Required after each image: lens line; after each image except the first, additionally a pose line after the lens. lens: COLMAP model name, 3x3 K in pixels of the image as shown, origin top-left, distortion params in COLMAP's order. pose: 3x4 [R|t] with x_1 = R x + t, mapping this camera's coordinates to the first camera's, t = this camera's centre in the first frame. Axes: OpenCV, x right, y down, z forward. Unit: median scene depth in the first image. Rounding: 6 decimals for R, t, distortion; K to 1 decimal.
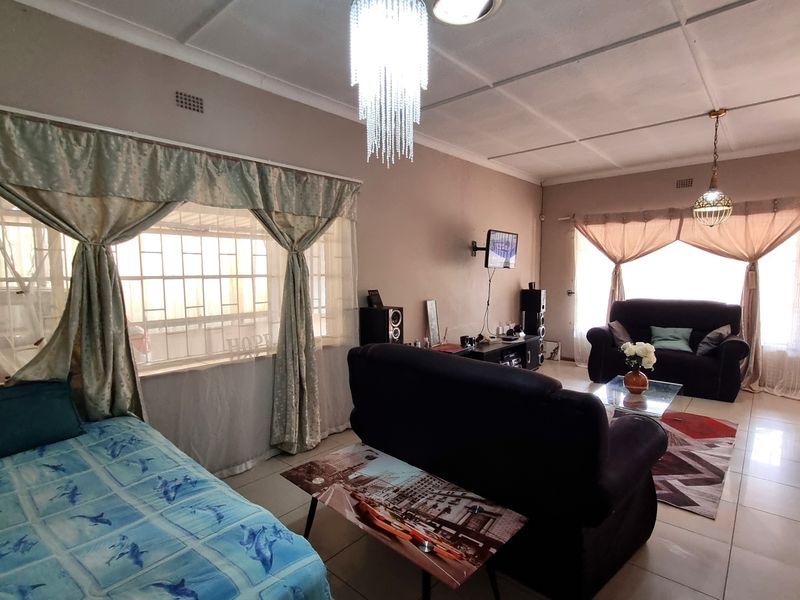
lens RADIAL K [[417.5, 0, 397.3], [0, 417.5, 305.1], [0, 0, 1]] dist [0.000105, -0.000163]
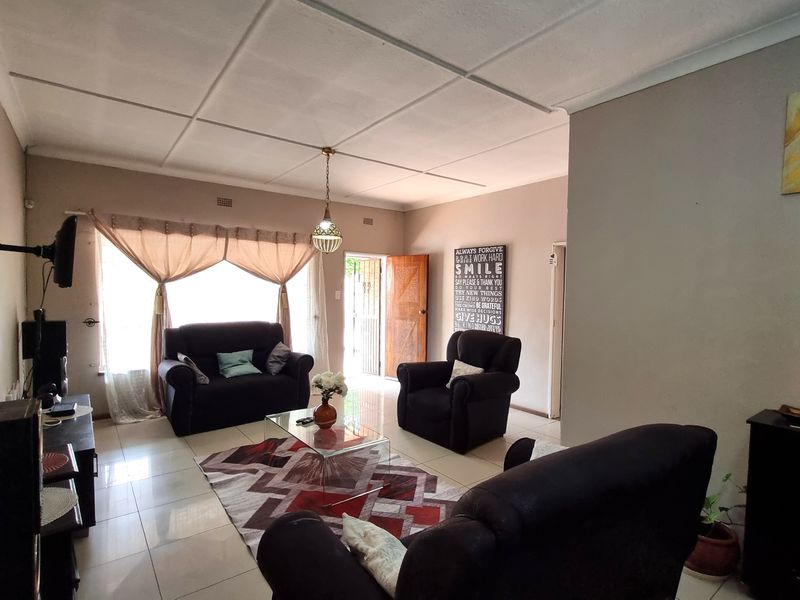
lens RADIAL K [[417.5, 0, 397.3], [0, 417.5, 305.1], [0, 0, 1]] dist [0.000105, -0.000163]
pose [[0.193713, -0.029874, 0.980603, -0.200402], [0.065554, 0.997696, 0.017445, -0.044045], [-0.978866, 0.060904, 0.195225, 0.442771]]
